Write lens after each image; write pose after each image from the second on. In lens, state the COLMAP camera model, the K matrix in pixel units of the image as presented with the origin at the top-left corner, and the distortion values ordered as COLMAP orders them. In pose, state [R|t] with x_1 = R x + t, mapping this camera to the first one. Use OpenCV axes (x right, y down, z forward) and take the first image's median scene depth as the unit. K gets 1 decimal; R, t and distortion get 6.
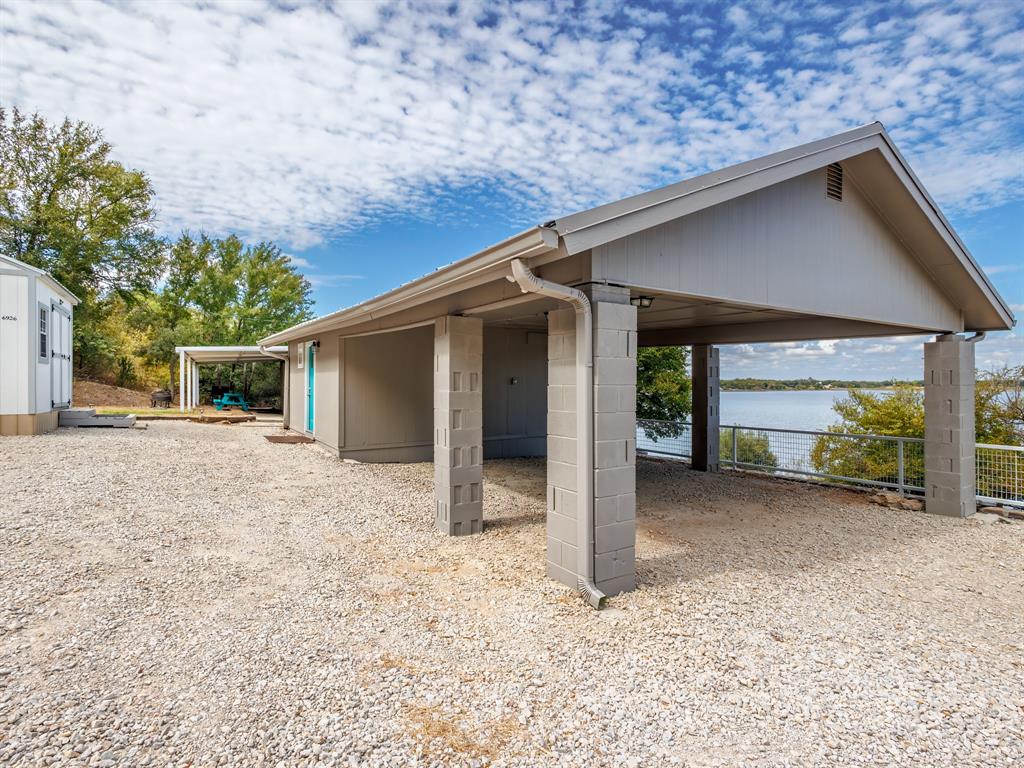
lens RADIAL K [[526.5, 0, 514.2], [0, 526.5, 385.5], [0, 0, 1]] dist [0.004748, -0.000256]
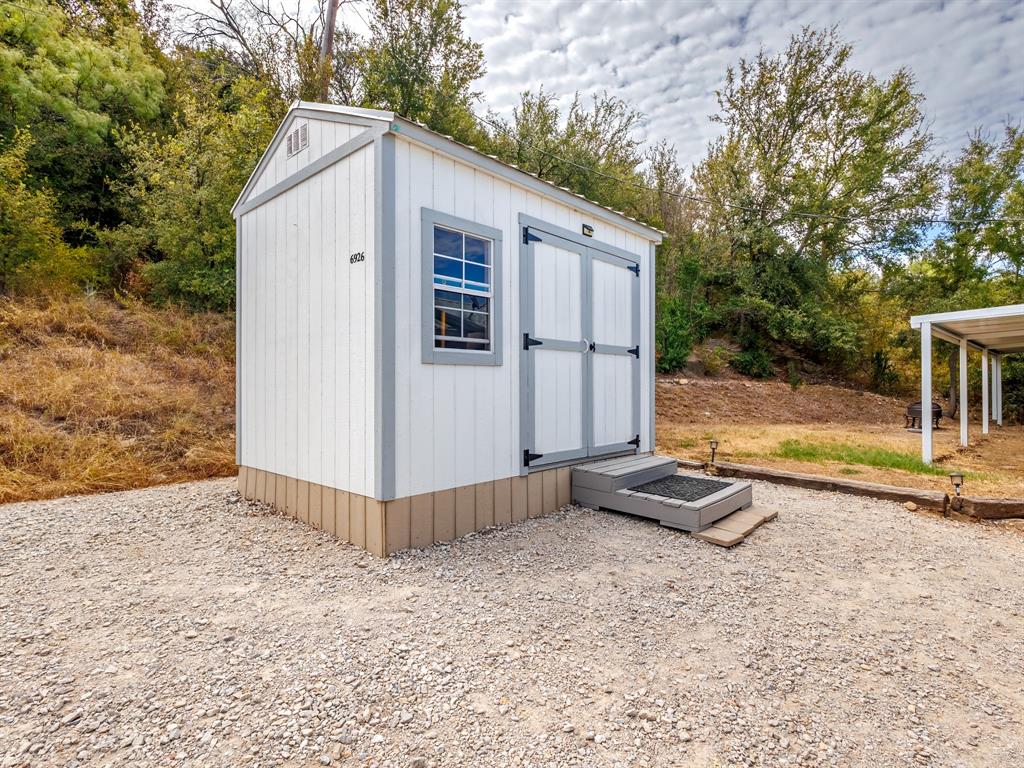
lens RADIAL K [[526.5, 0, 514.6], [0, 526.5, 383.6], [0, 0, 1]] dist [0.004748, -0.000256]
pose [[0.256389, -0.000935, -0.966573, -0.180302], [0.004196, 0.999991, 0.000146, -0.010121], [0.966565, -0.004093, 0.256391, 0.345633]]
